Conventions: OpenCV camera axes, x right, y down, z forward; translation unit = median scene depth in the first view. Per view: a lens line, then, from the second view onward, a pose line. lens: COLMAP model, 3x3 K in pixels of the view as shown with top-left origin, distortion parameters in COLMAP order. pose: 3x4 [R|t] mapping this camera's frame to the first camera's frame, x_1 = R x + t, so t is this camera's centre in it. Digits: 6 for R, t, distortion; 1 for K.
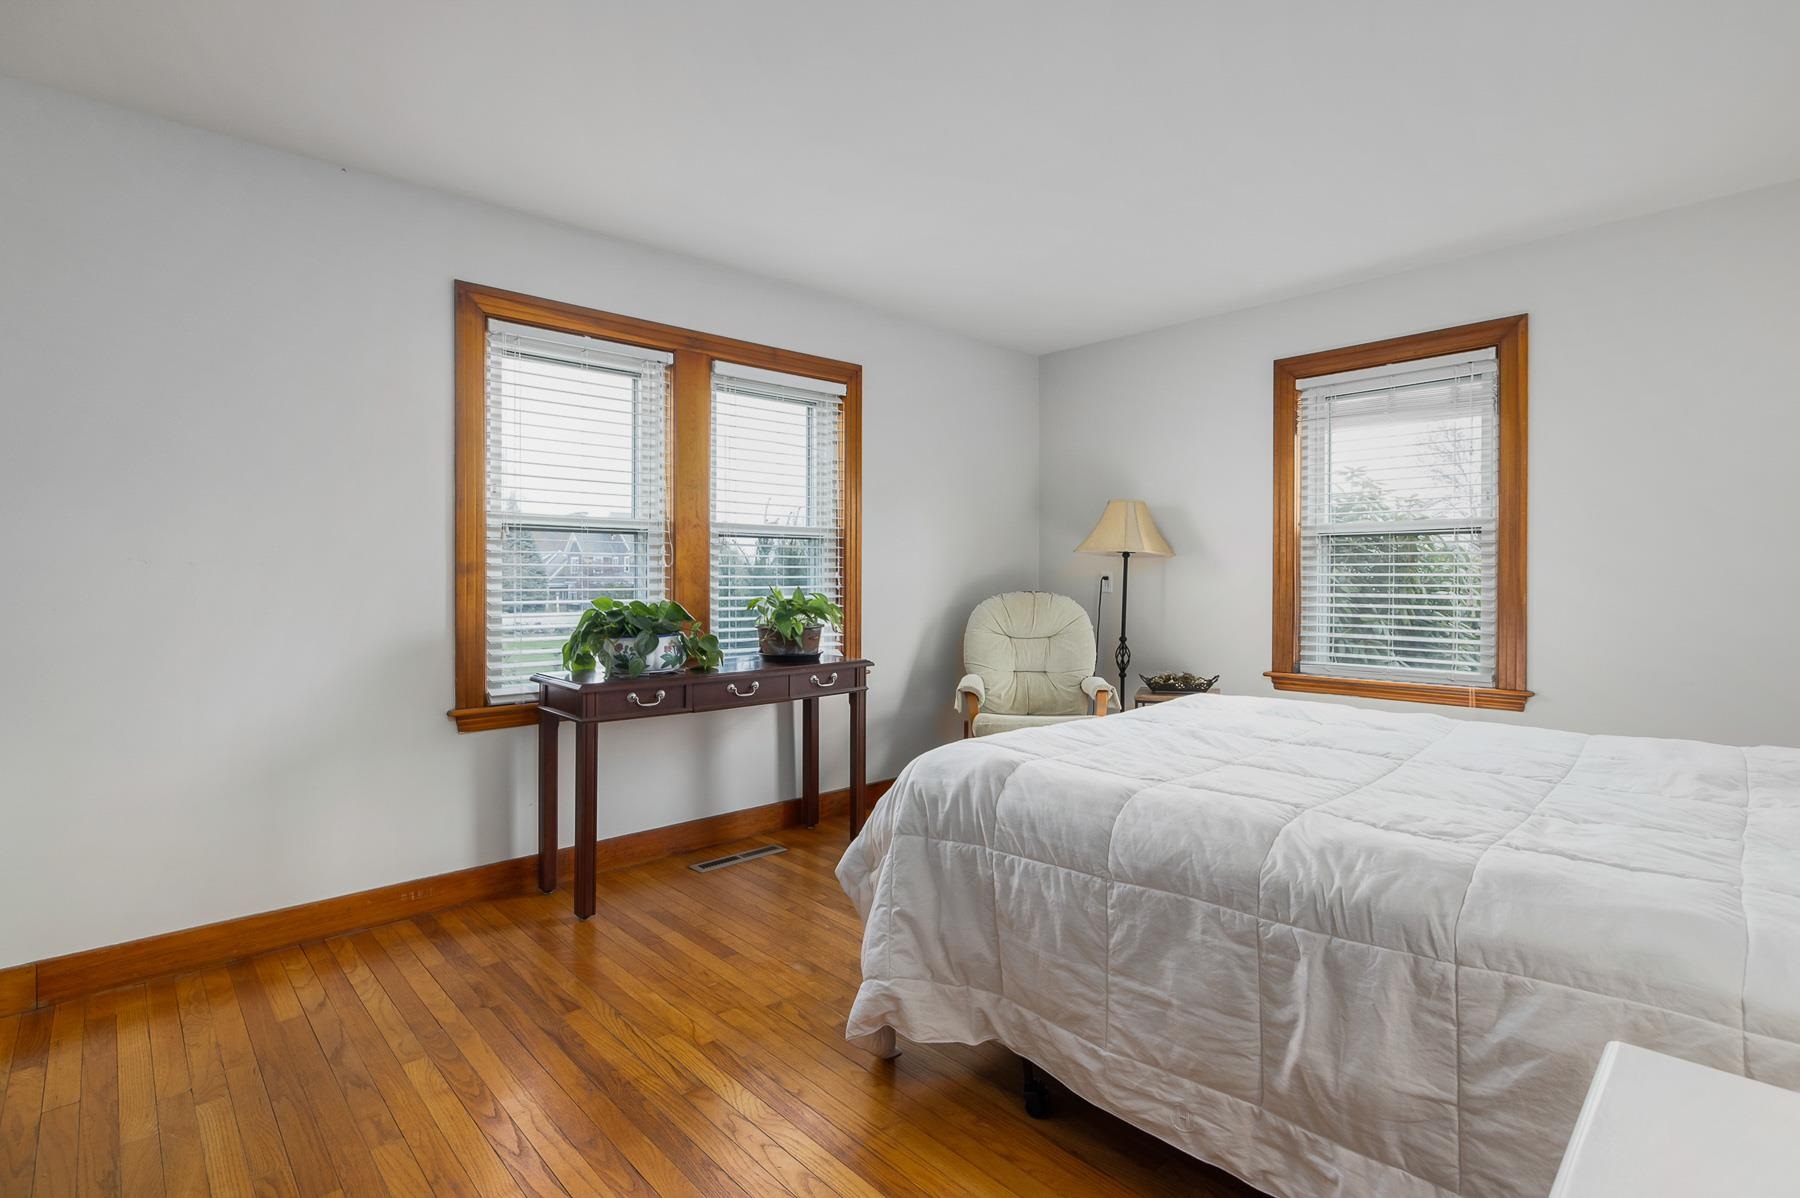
lens RADIAL K [[853.1, 0, 904.1], [0, 853.1, 590.5], [0, 0, 1]] dist [-0.009374, 0.001046]
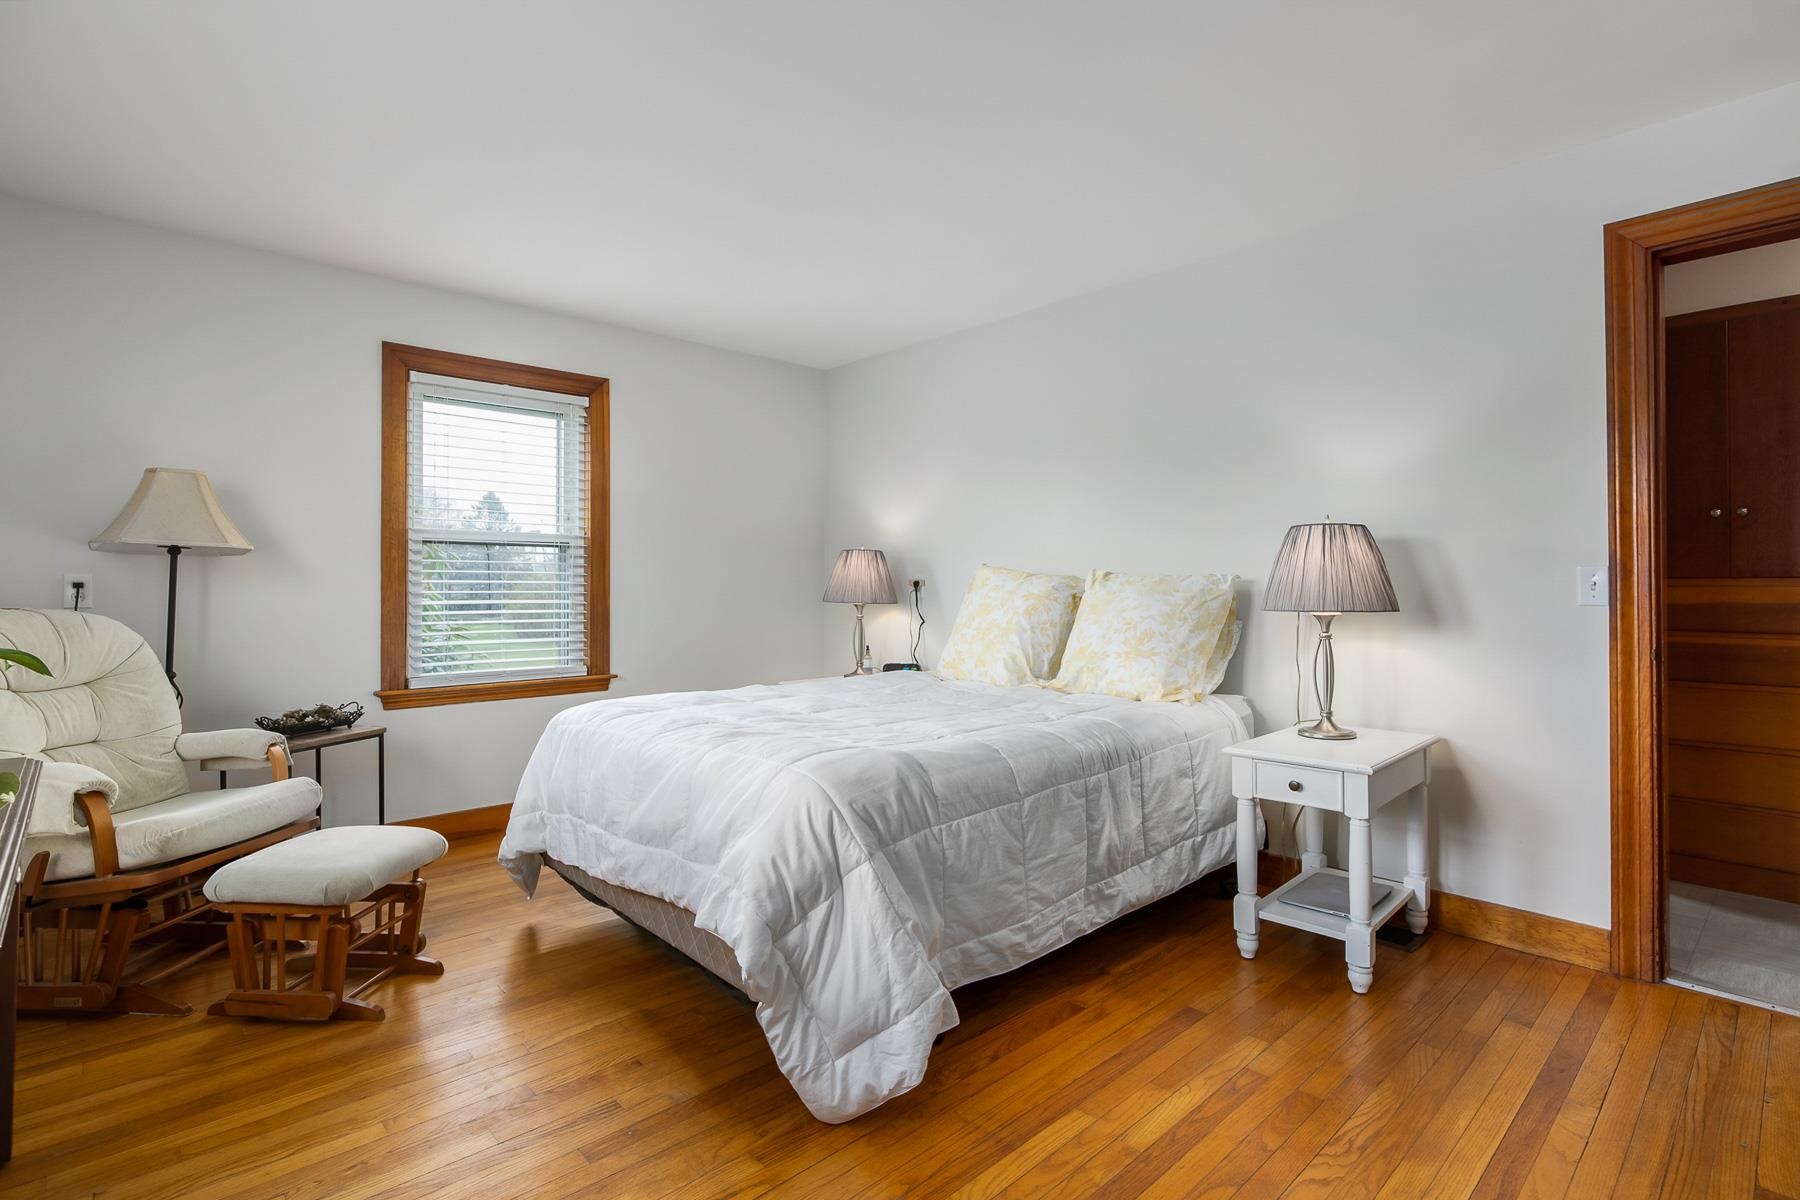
lens RADIAL K [[853.1, 0, 903.4], [0, 853.1, 587.7], [0, 0, 1]] dist [-0.009374, 0.001046]
pose [[0.008344, -0.002600, 0.999962, -1.141489], [0.014844, 0.999887, 0.002476, -0.016198], [-0.999855, 0.014823, 0.008382, 1.151657]]
